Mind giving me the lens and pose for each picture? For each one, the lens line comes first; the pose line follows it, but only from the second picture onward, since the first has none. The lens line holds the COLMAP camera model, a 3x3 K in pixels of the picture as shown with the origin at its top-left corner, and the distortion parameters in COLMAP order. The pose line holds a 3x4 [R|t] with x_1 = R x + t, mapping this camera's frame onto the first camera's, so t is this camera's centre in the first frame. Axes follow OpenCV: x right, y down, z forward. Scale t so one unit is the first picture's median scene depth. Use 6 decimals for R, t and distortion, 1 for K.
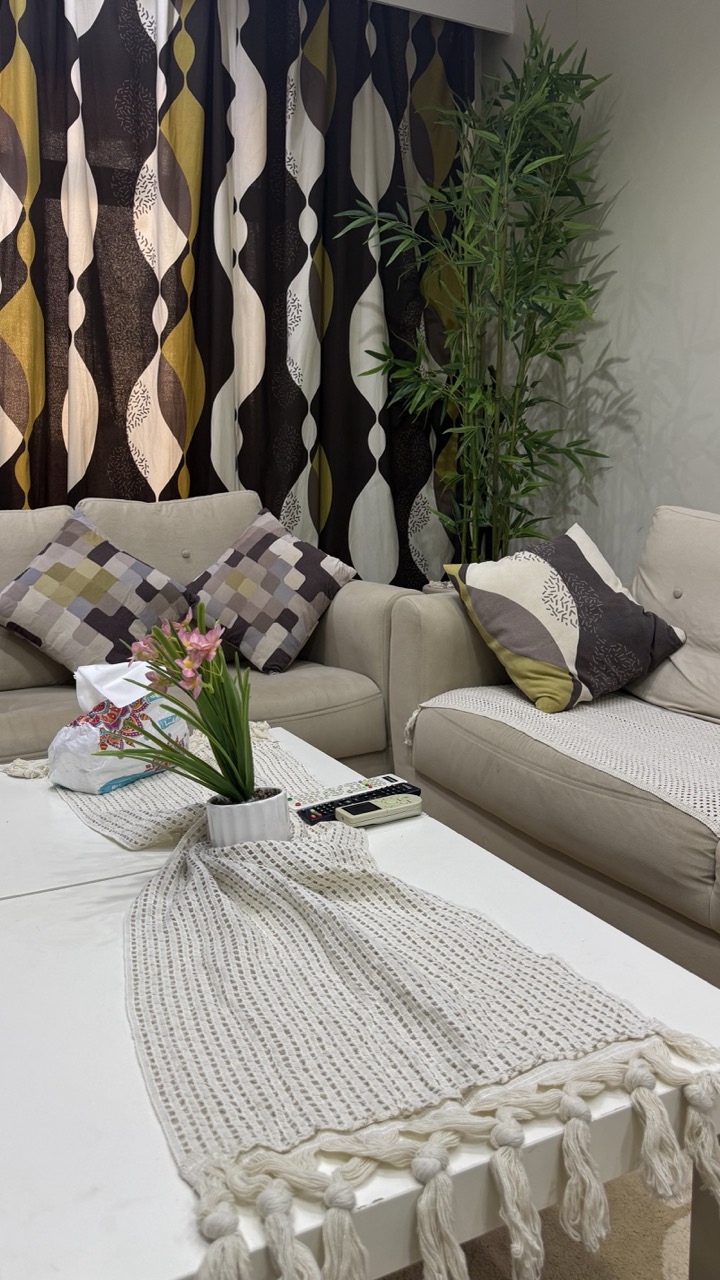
lens RADIAL K [[907.9, 0, 361.7], [0, 907.9, 634.6], [0, 0, 1]] dist [0.050655, -0.052865]
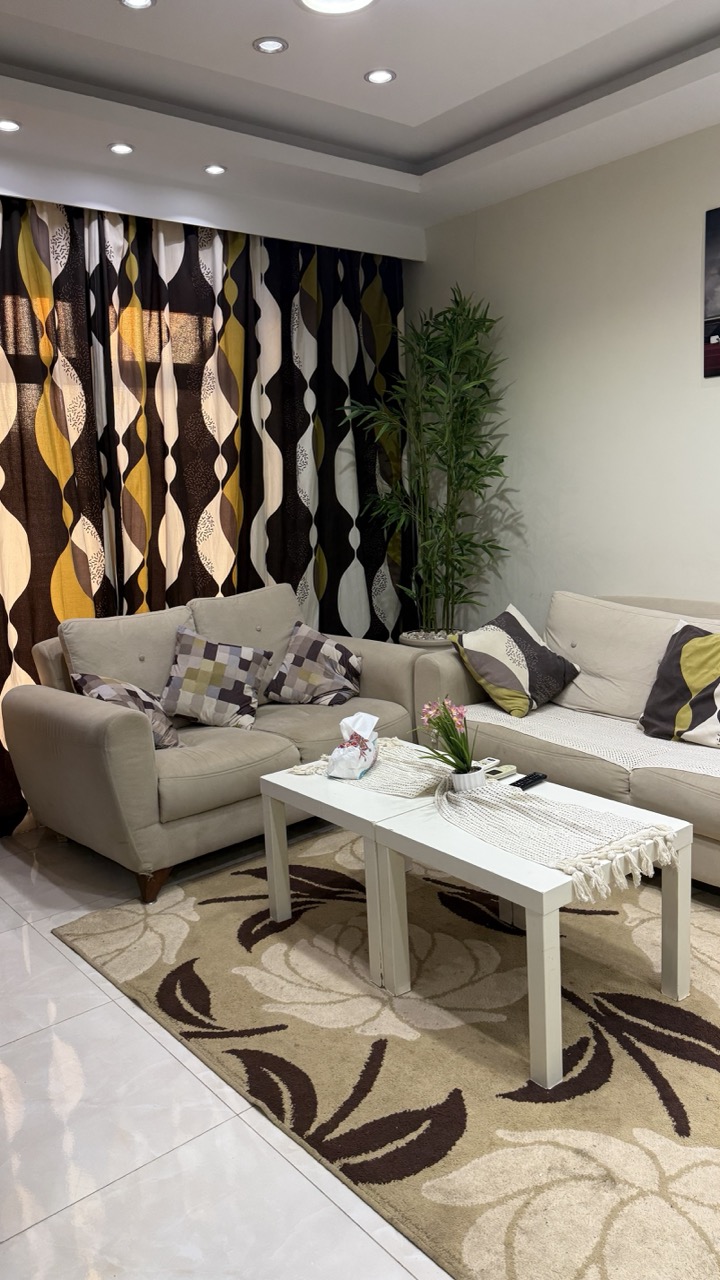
lens RADIAL K [[907.9, 0, 353.5], [0, 907.9, 649.1], [0, 0, 1]] dist [0.050655, -0.052865]
pose [[0.971076, -0.067963, 0.228893, -0.375962], [0.060086, 0.997342, 0.041216, -0.105042], [-0.231085, -0.026271, 0.972579, -0.499340]]
